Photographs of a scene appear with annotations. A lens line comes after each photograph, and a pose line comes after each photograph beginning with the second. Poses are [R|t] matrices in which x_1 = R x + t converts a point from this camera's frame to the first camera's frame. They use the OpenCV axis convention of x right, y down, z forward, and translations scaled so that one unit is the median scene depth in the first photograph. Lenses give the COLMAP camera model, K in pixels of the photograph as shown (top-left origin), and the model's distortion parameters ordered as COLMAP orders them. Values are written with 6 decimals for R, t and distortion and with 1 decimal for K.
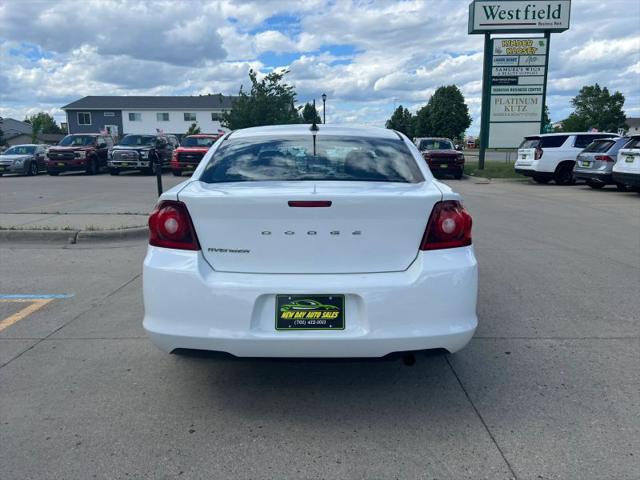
lens RADIAL K [[495.3, 0, 329.0], [0, 495.3, 244.7], [0, 0, 1]] dist [0.052094, -0.041604]
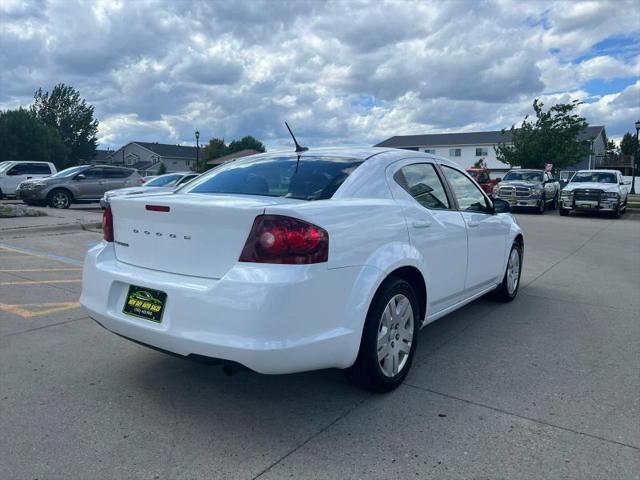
lens RADIAL K [[487.7, 0, 320.4], [0, 487.7, 254.2], [0, 0, 1]] dist [0.061877, -0.056792]
pose [[0.812566, 0.104559, -0.573414, 0.114392], [-0.132497, 0.991158, -0.007025, -0.002486], [0.567610, 0.081684, 0.819236, 0.036602]]
